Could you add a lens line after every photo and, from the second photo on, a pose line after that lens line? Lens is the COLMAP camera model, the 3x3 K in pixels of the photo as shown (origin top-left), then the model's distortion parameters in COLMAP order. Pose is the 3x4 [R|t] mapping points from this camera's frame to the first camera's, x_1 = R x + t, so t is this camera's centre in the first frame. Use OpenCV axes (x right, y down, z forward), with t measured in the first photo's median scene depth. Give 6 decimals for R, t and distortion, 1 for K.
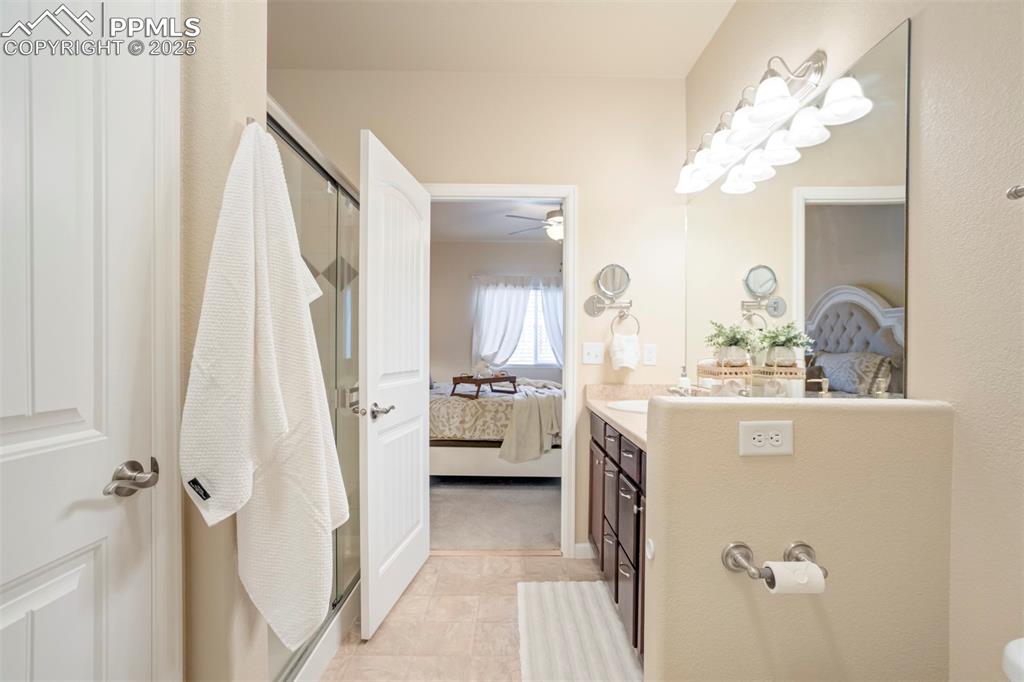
lens RADIAL K [[477.8, 0, 516.9], [0, 477.8, 347.9], [0, 0, 1]] dist [-0.039600, 0.019391]
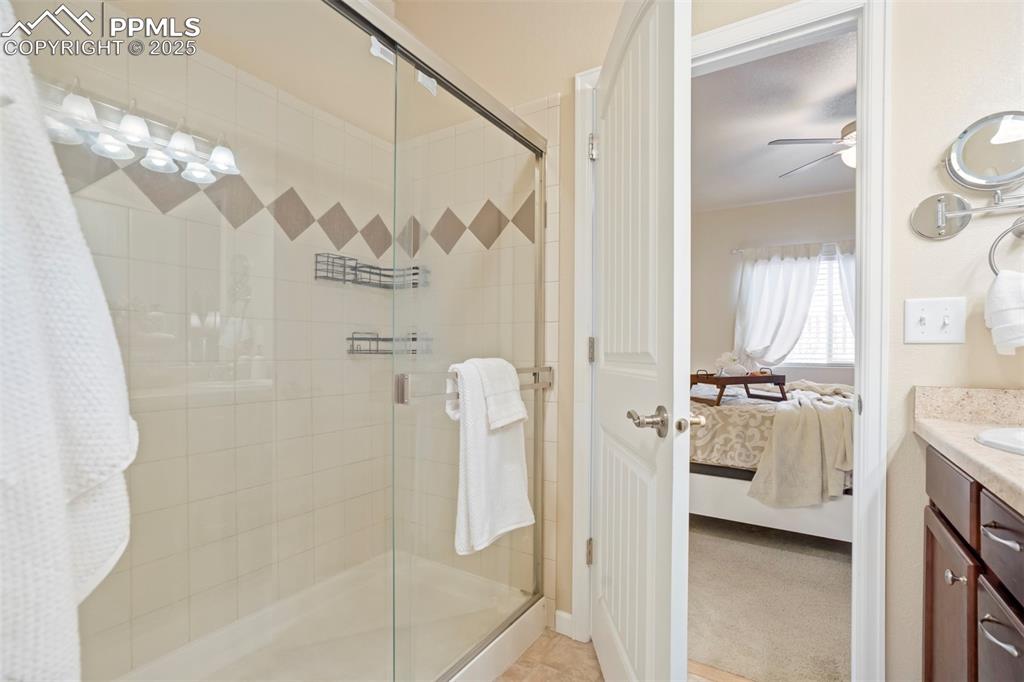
lens RADIAL K [[469.2, 0, 515.6], [0, 469.2, 354.3], [0, 0, 1]] dist [-0.037375, 0.017882]
pose [[0.837488, 0.000149, -0.546455, 0.042725], [0.002886, 0.999985, 0.004695, 0.027908], [0.546448, -0.005509, 0.837475, 0.271894]]
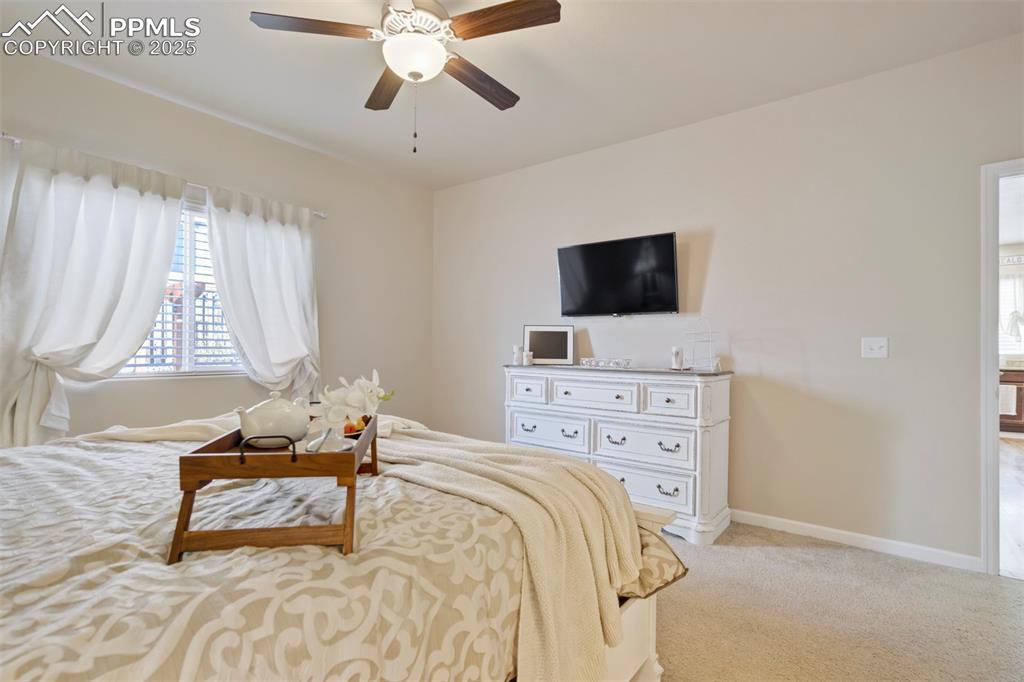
lens RADIAL K [[479.6, 0, 524.5], [0, 479.6, 343.4], [0, 0, 1]] dist [-0.063537, 0.028900]
pose [[0.605217, 0.002862, 0.796055, -0.225110], [-0.004856, 0.999988, 0.000098, 0.010399], [-0.796046, -0.003925, 0.605224, 0.821538]]
